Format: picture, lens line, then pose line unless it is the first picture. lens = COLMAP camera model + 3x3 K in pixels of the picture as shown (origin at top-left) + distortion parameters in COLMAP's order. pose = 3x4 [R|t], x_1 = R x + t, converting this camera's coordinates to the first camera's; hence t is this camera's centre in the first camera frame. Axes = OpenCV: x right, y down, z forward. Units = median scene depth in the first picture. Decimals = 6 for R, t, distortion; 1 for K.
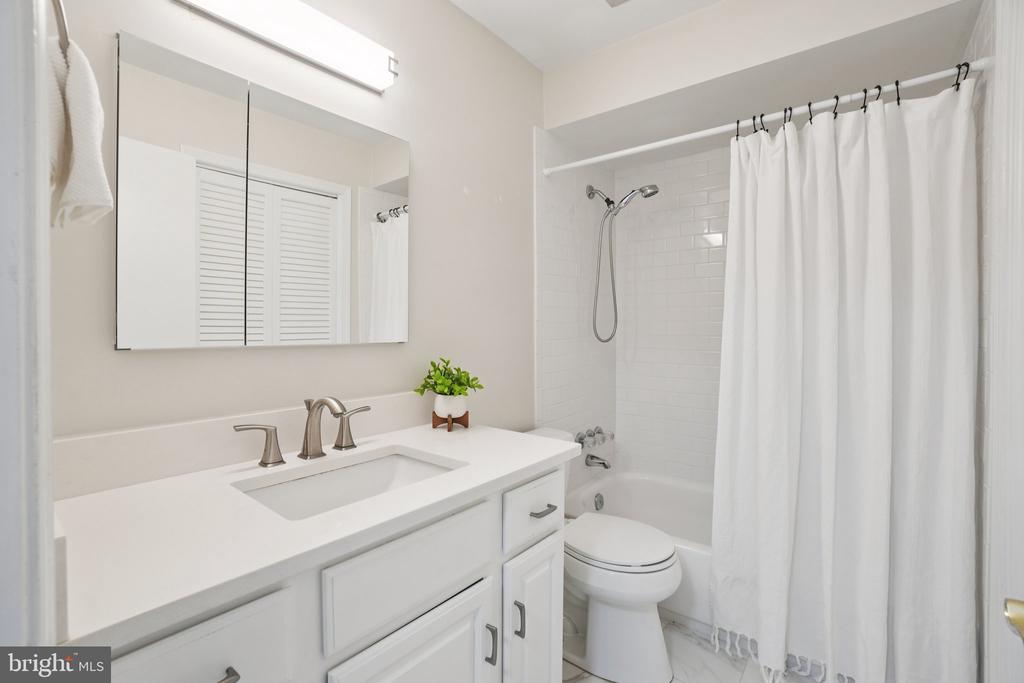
lens RADIAL K [[464.4, 0, 510.8], [0, 464.4, 337.1], [0, 0, 1]] dist [-0.045734, 0.013929]
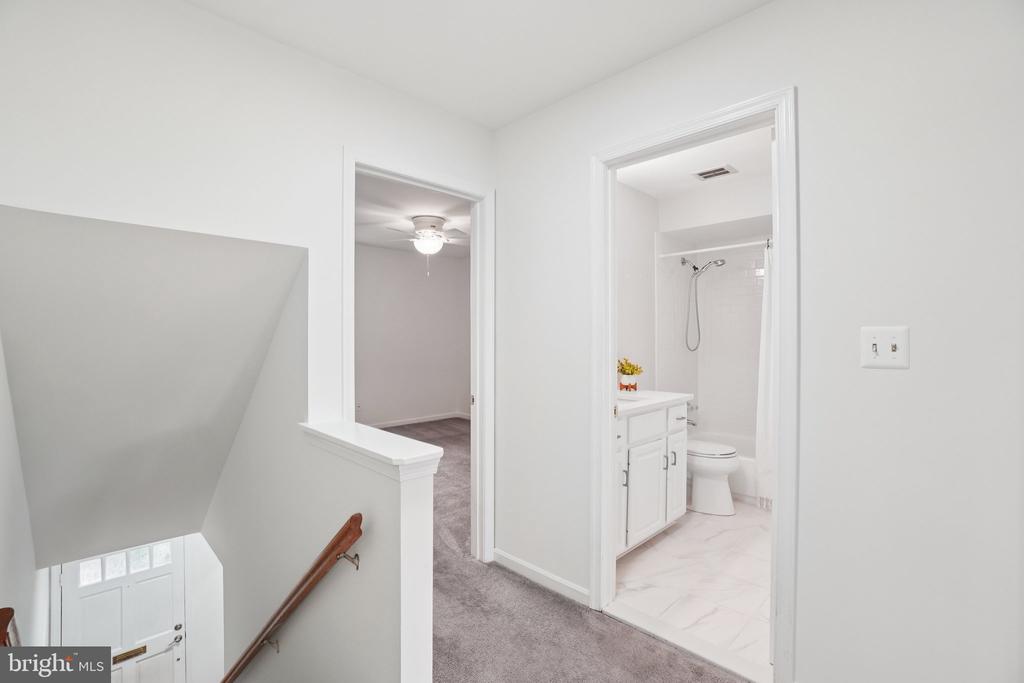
lens RADIAL K [[464.4, 0, 515.9], [0, 464.4, 332.8], [0, 0, 1]] dist [-0.045734, 0.013929]
pose [[0.994103, 0.000940, -0.108432, -0.375939], [-0.003325, 0.999757, -0.021813, -0.021711], [0.108385, 0.022045, 0.993864, -1.091452]]
